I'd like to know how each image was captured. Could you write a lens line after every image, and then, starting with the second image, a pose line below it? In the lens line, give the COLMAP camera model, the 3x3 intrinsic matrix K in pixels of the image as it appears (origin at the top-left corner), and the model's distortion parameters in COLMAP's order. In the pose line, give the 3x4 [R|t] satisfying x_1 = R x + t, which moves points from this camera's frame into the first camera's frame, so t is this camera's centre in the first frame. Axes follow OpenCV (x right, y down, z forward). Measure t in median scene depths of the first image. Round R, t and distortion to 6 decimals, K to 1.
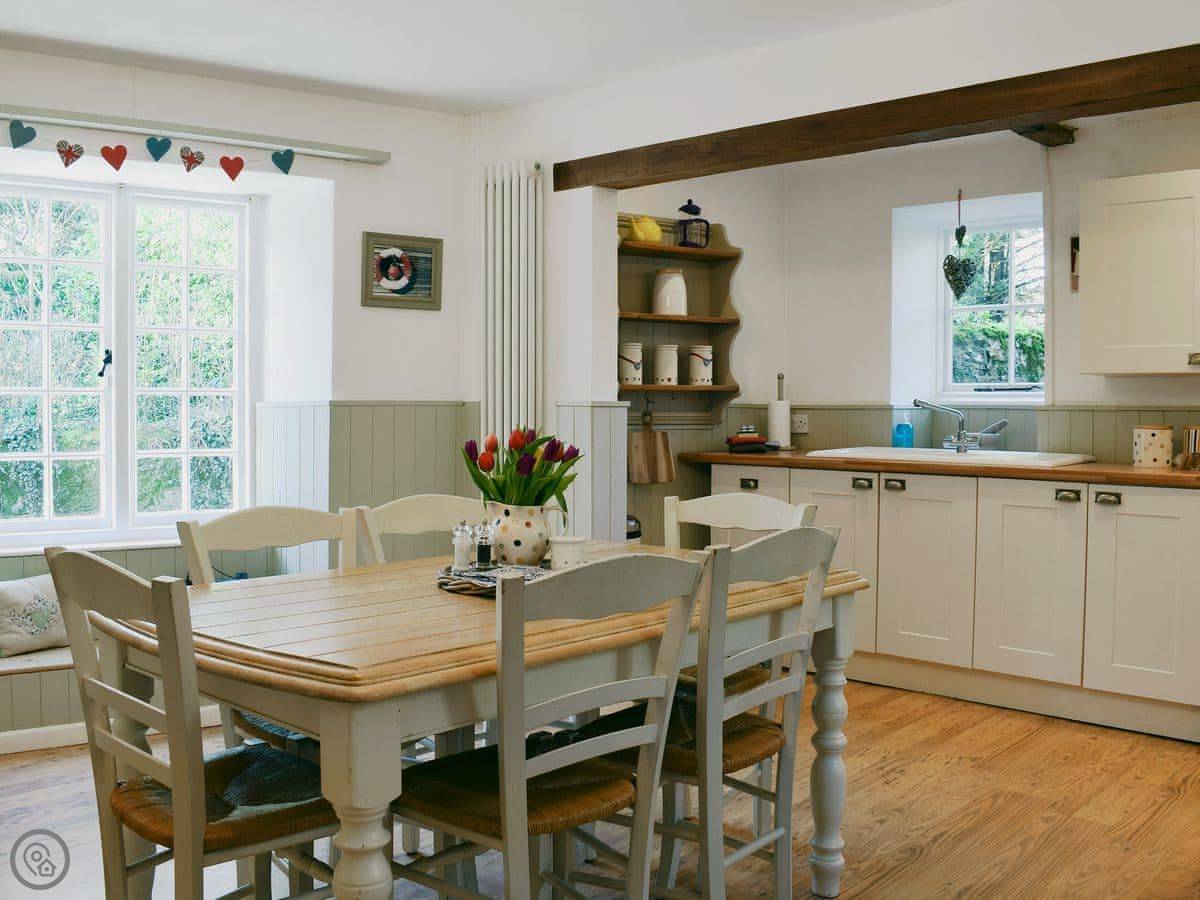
lens RADIAL K [[1144.2, 0, 600.0], [0, 1144.2, 450.0], [0, 0, 1]] dist [-0.074899, 0.007564]
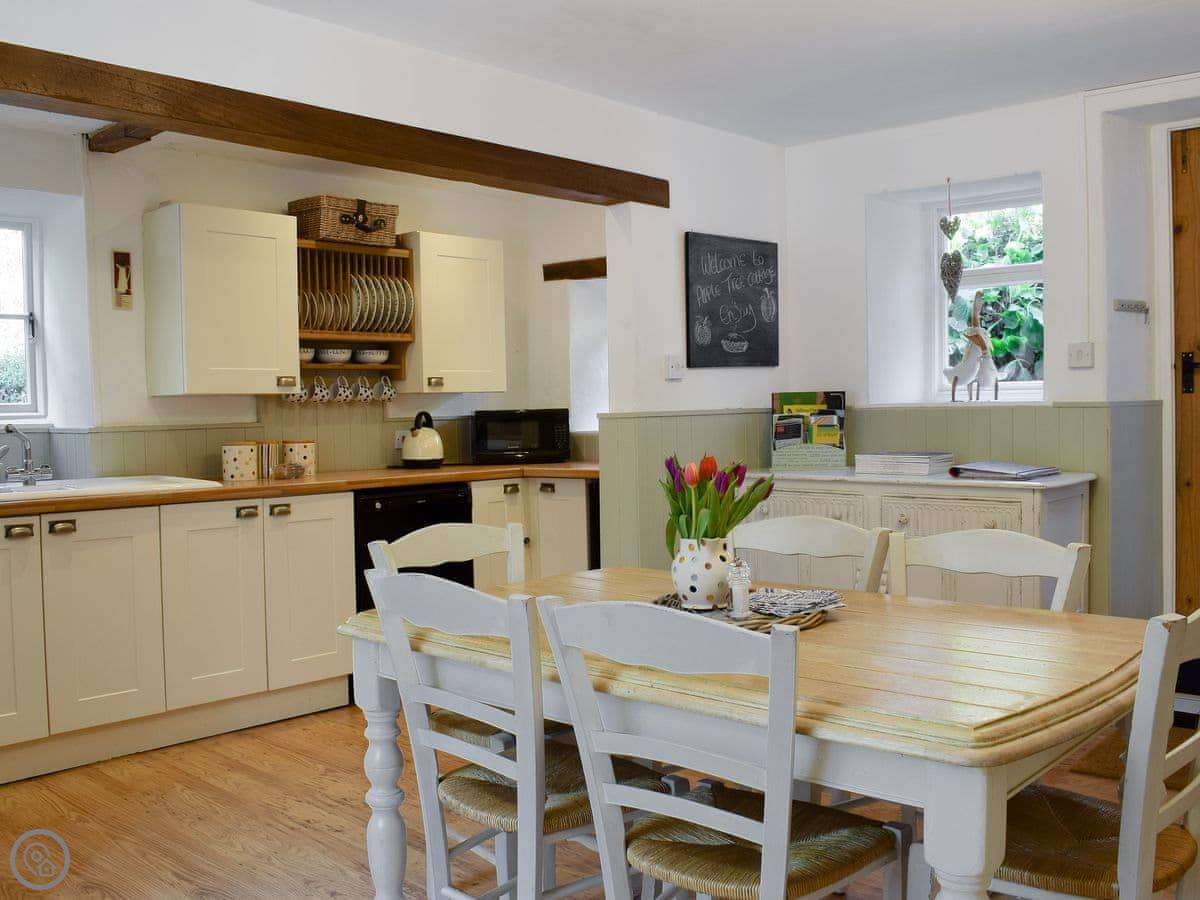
lens RADIAL K [[1144.2, 0, 600.0], [0, 1144.2, 450.0], [0, 0, 1]] dist [-0.074899, 0.007564]
pose [[-0.009311, -0.041980, 0.999075, -0.610562], [0.057631, 0.997435, 0.042448, -0.040938], [-0.998295, 0.057973, -0.006868, 0.663328]]
